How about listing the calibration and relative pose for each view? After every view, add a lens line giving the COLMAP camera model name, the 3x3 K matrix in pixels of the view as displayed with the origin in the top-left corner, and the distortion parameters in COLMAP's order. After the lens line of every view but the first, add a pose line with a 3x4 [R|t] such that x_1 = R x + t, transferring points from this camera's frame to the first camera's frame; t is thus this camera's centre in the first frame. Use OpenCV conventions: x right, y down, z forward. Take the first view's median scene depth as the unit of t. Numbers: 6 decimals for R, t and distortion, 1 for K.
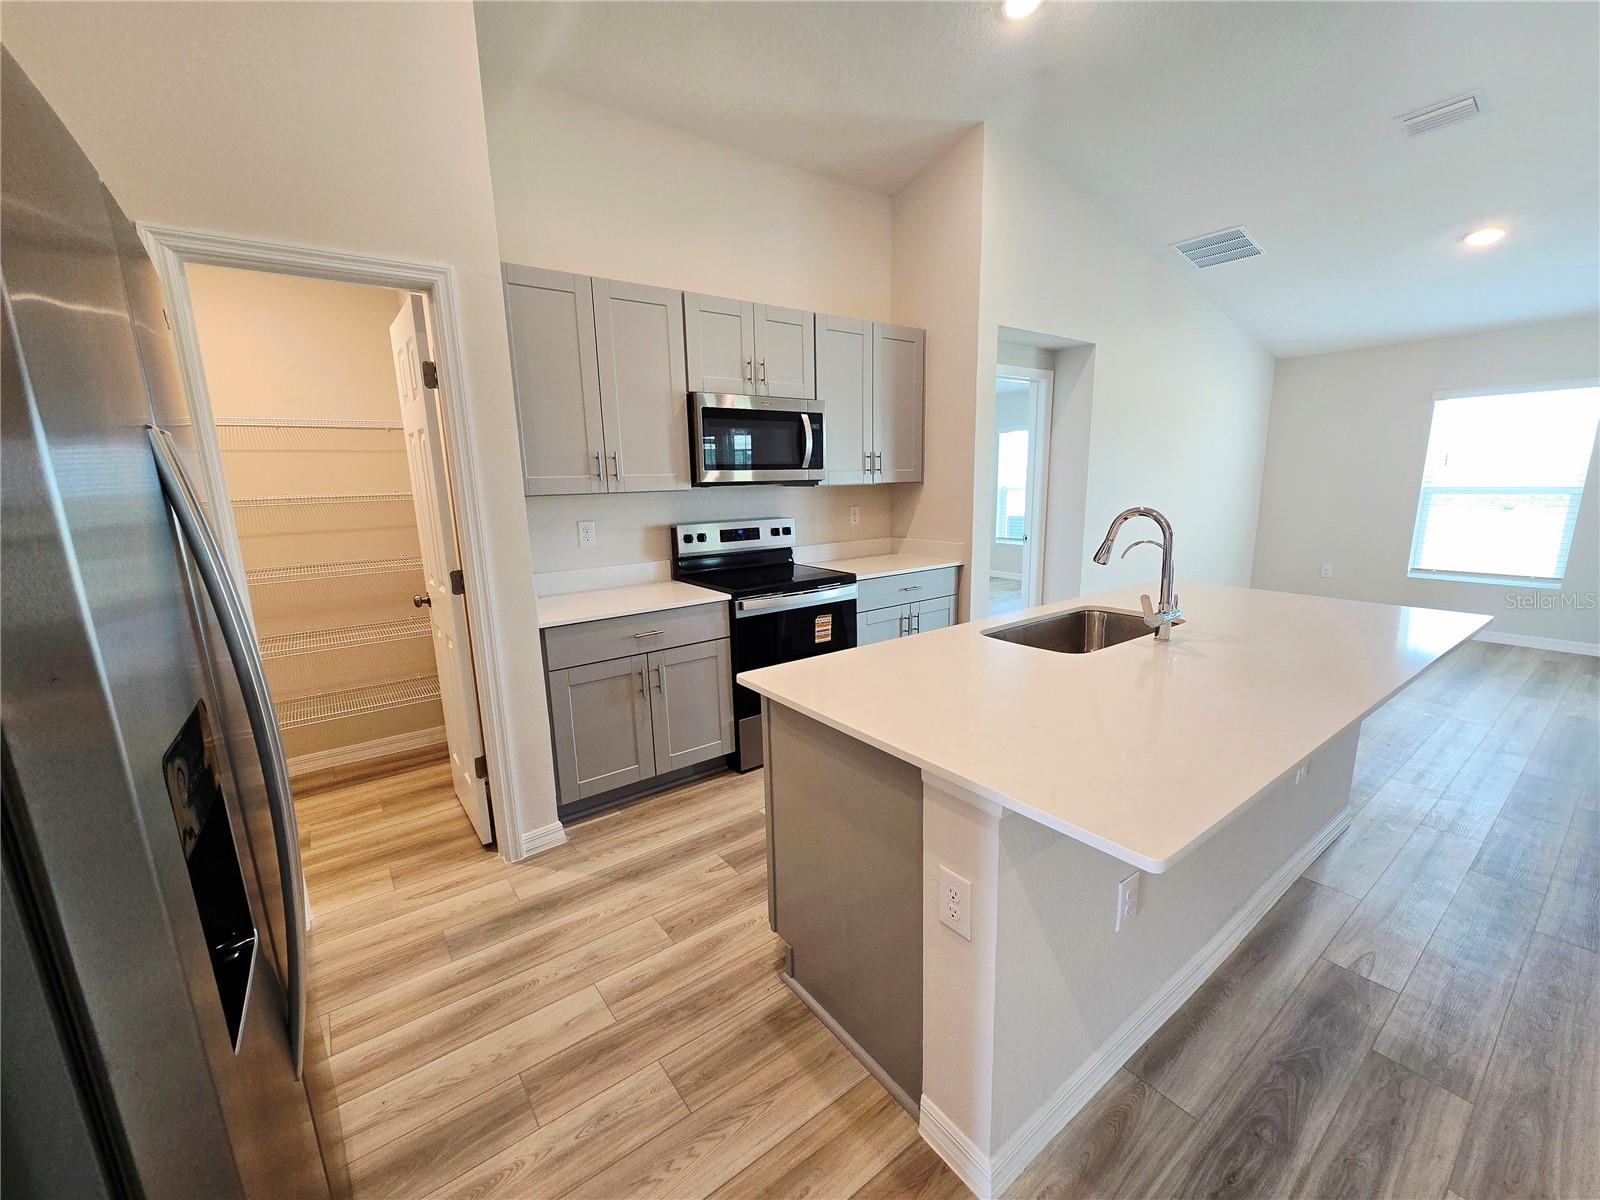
lens RADIAL K [[655.7, 0, 808.4], [0, 655.7, 604.9], [0, 0, 1]] dist [-0.004845, 0.001418]
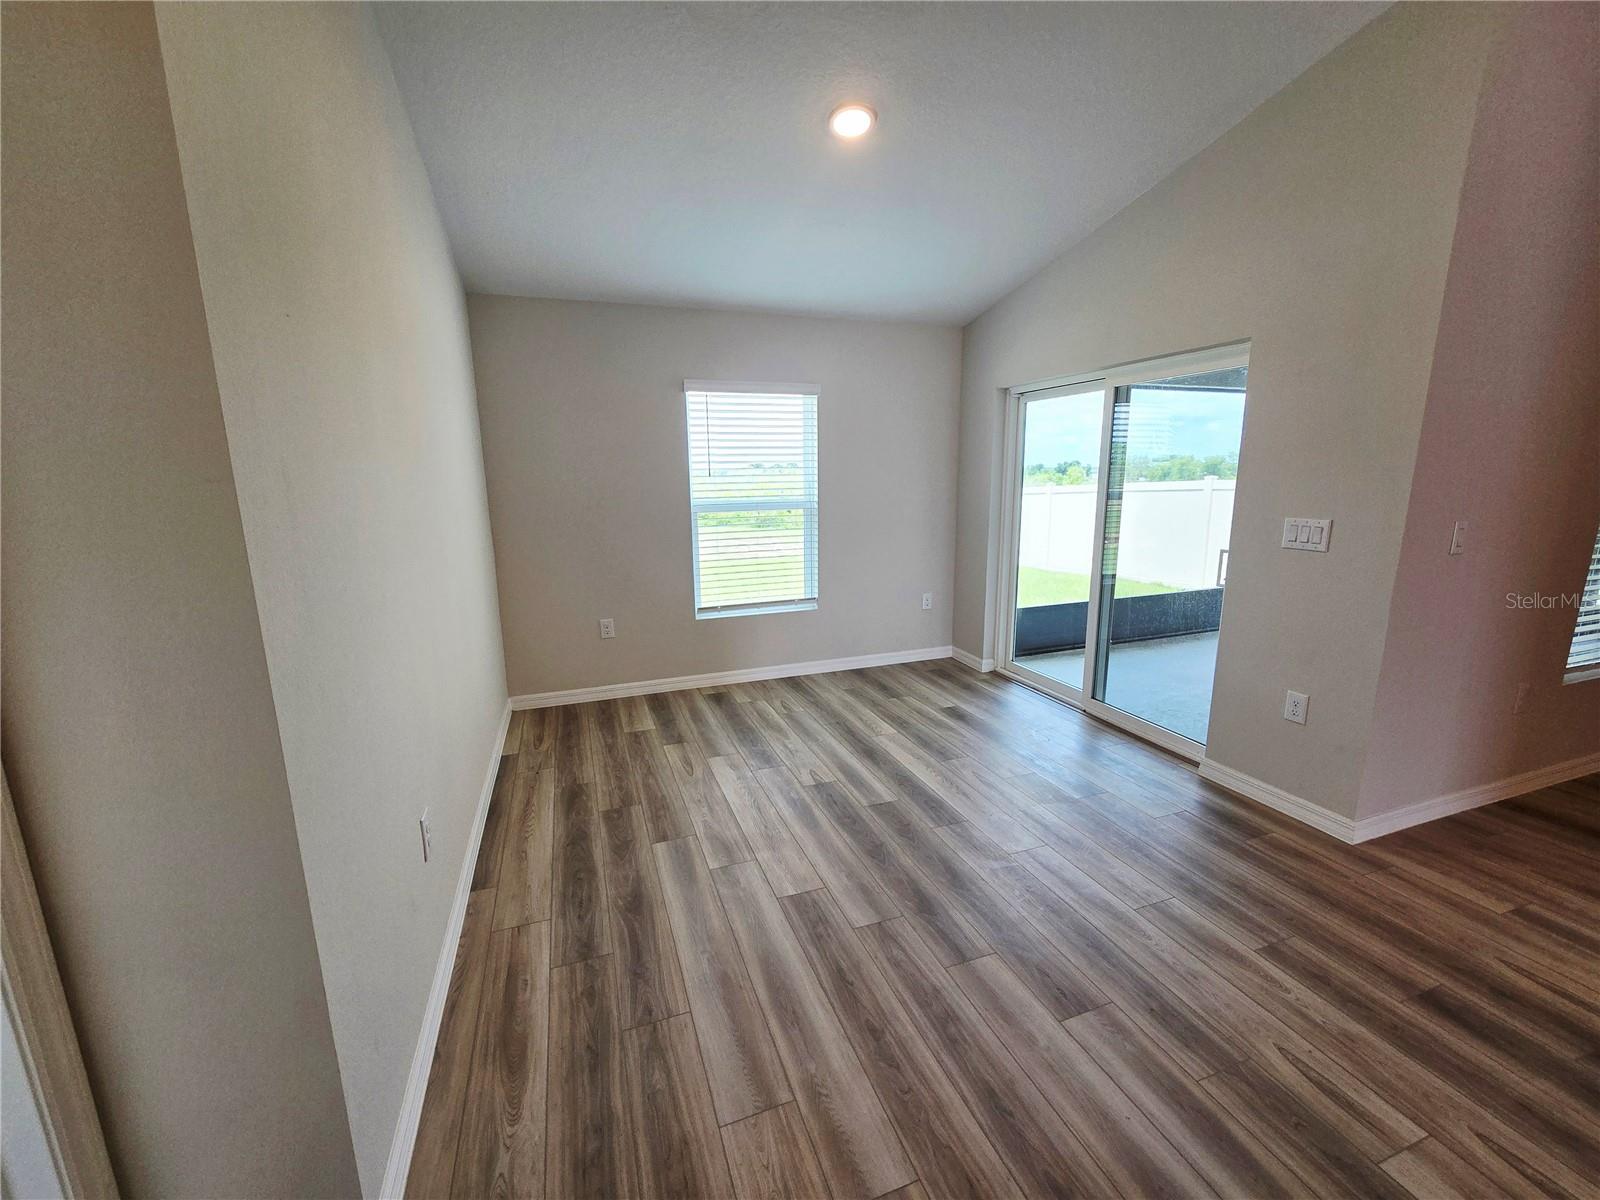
lens RADIAL K [[655.7, 0, 812.8], [0, 655.7, 599.7], [0, 0, 1]] dist [-0.004845, 0.001418]
pose [[0.289613, -0.162331, 0.943278, 0.384625], [0.189977, 0.975655, 0.109575, -0.210255], [-0.938101, 0.147467, 0.313402, 1.052839]]
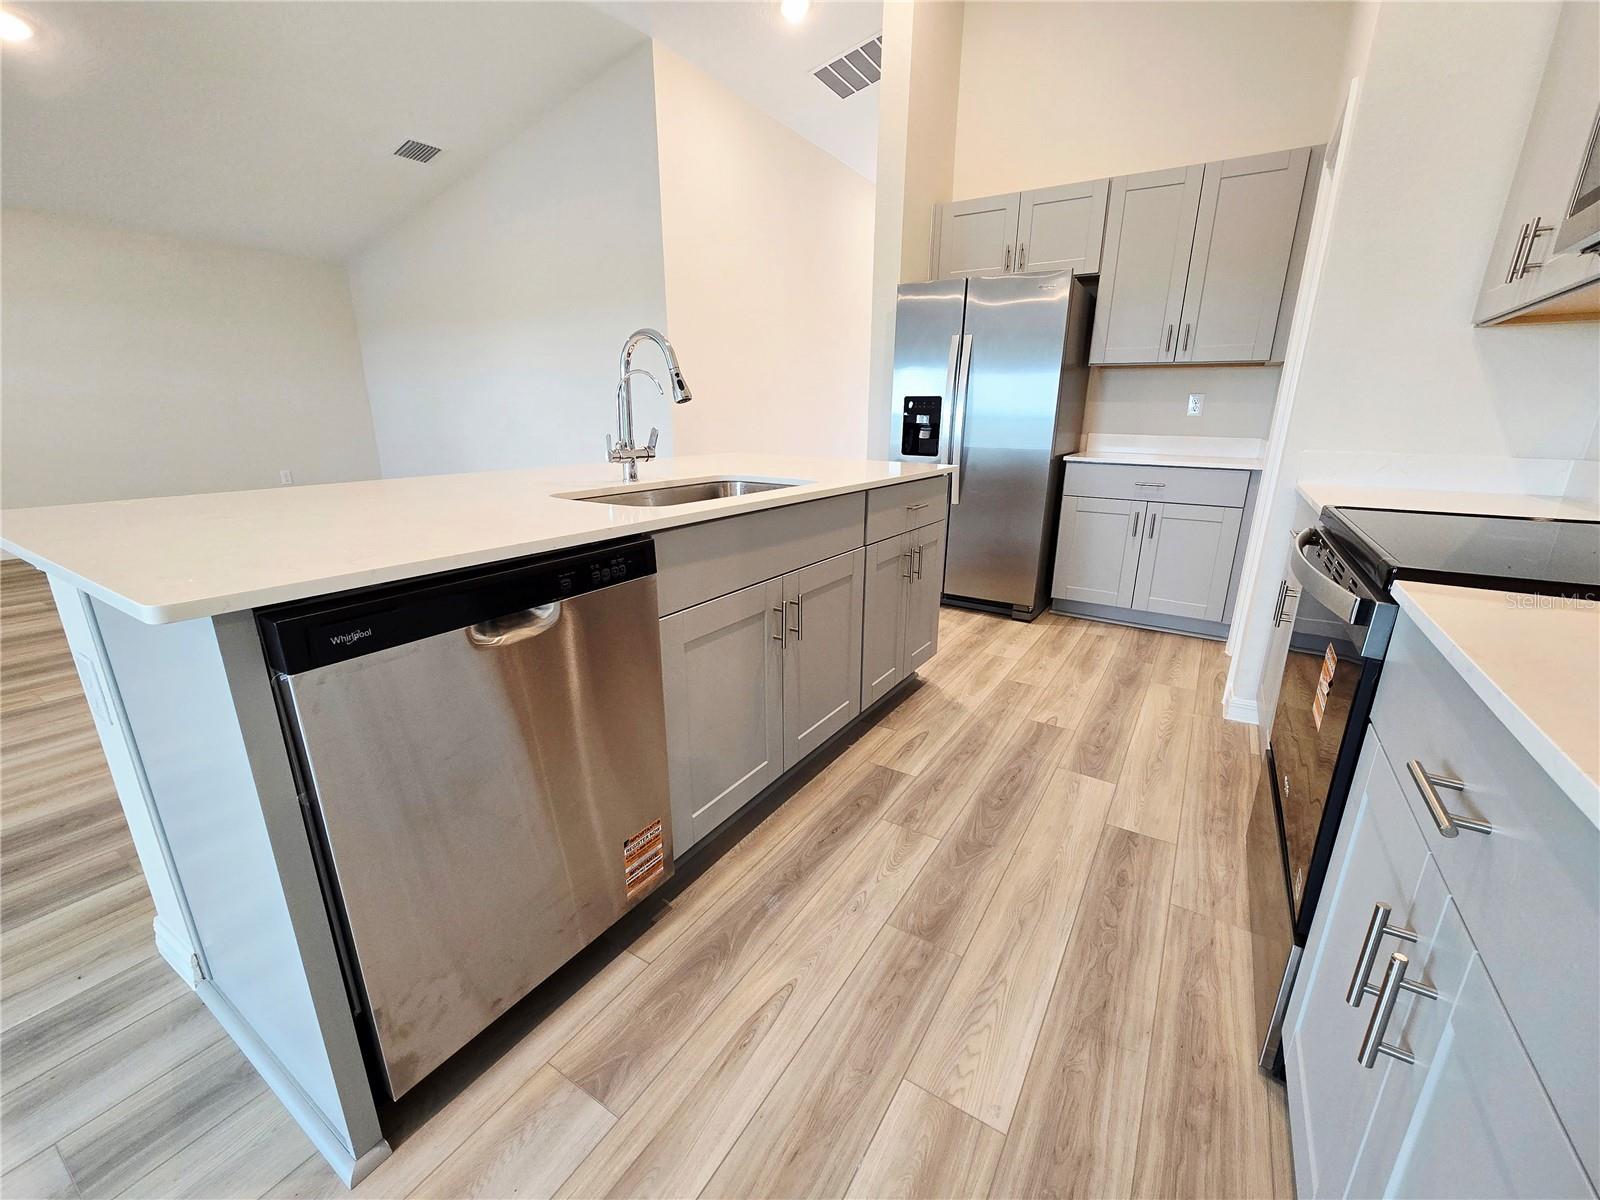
lens RADIAL K [[655.7, 0, 810.2], [0, 655.7, 605.2], [0, 0, 1]] dist [-0.004845, 0.001418]
pose [[-0.931459, 0.113811, -0.345589, 0.392710], [-0.062811, 0.885261, 0.460833, -0.143564], [0.358384, 0.450954, -0.817436, 1.175792]]
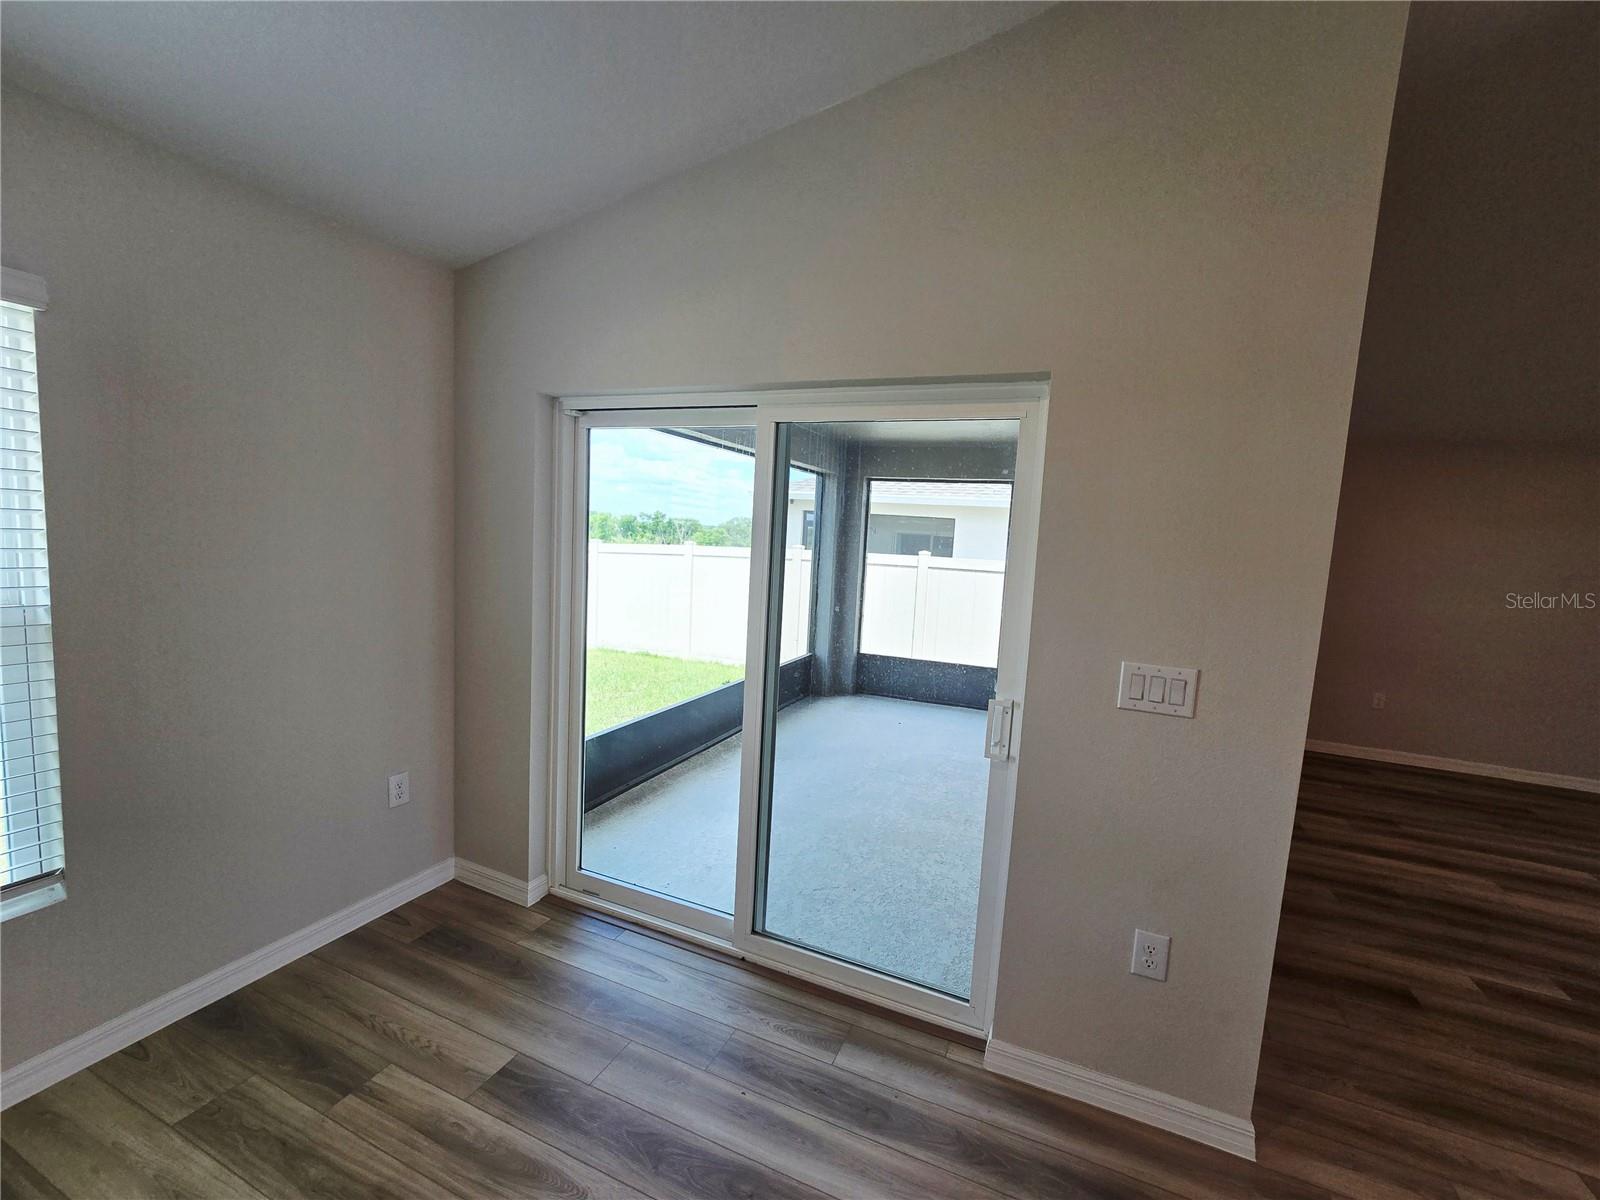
lens RADIAL K [[655.7, 0, 809.3], [0, 655.7, 603.6], [0, 0, 1]] dist [-0.004845, 0.001418]
pose [[-0.497363, -0.094881, 0.862338, 1.009291], [0.125847, 0.975597, 0.179927, -0.276702], [-0.858366, 0.198012, -0.473285, 1.186558]]
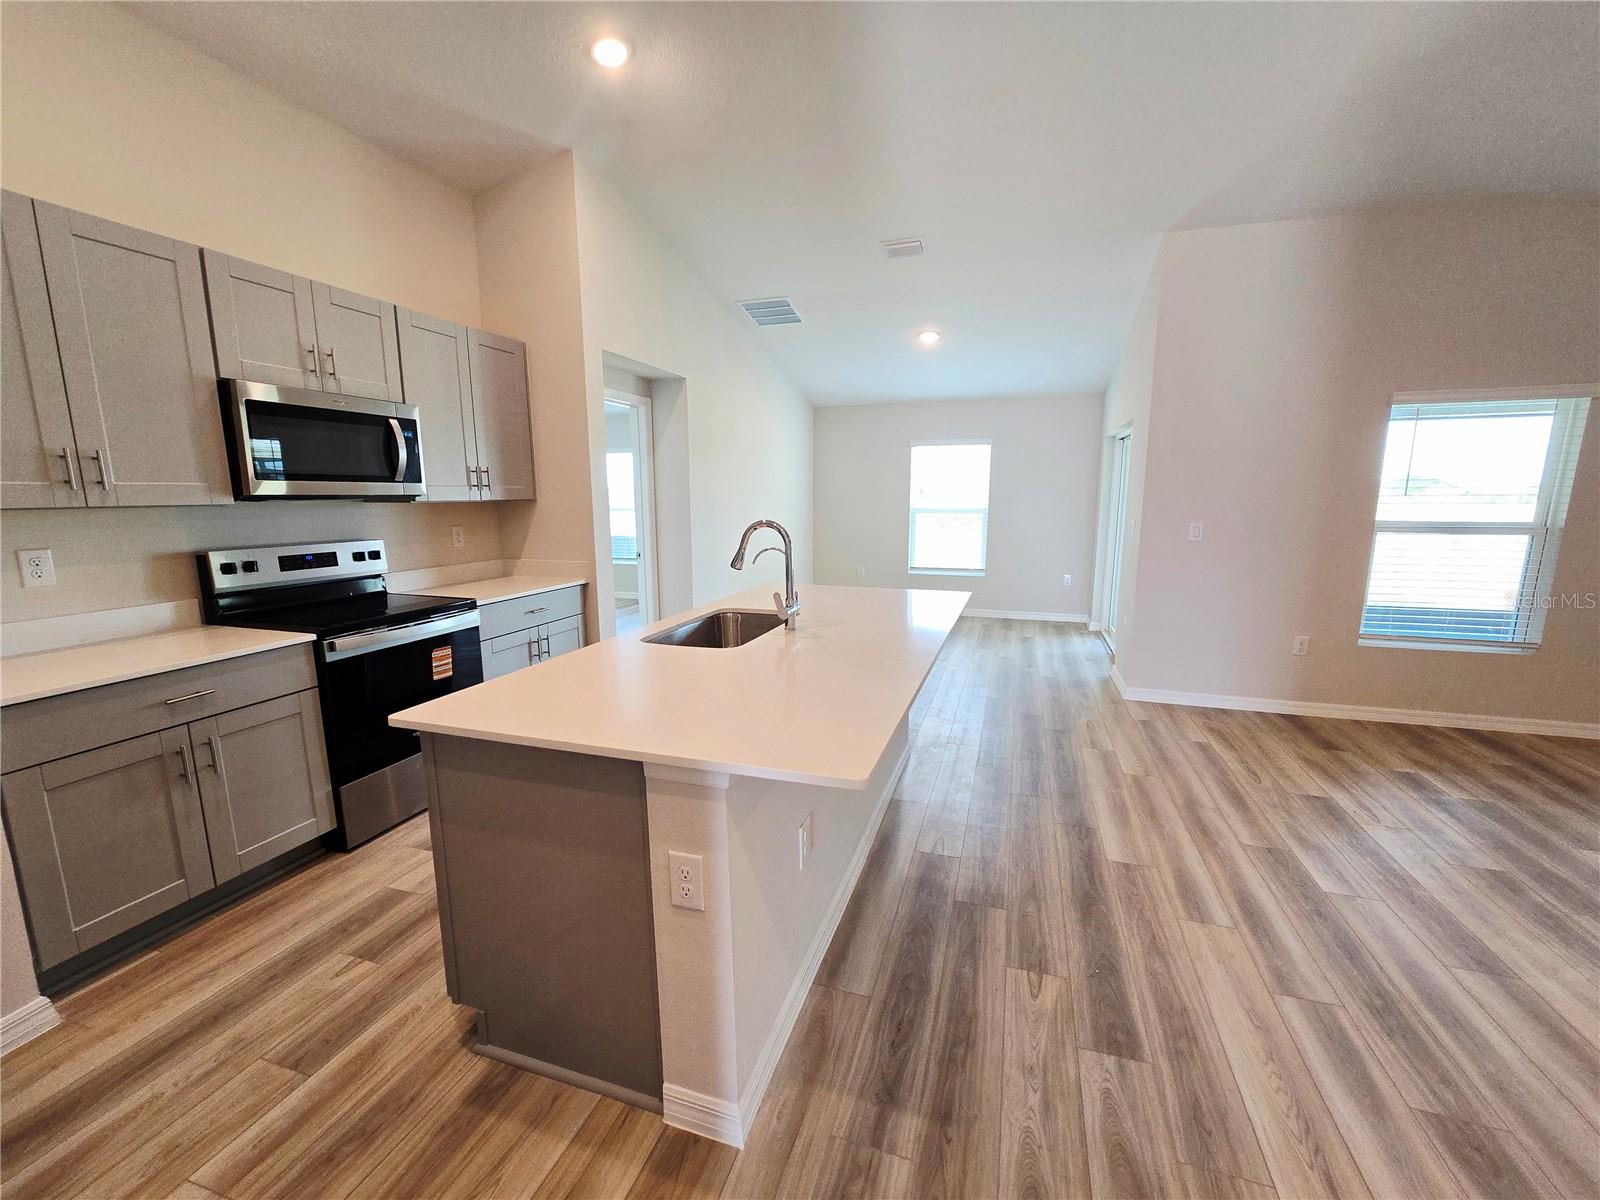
lens RADIAL K [[655.7, 0, 810.4], [0, 655.7, 605.5], [0, 0, 1]] dist [-0.004845, 0.001418]
pose [[0.815647, -0.078531, 0.573195, -0.073048], [0.097368, 0.995246, -0.002200, 0.009775], [-0.570297, 0.057605, 0.819416, -0.009072]]
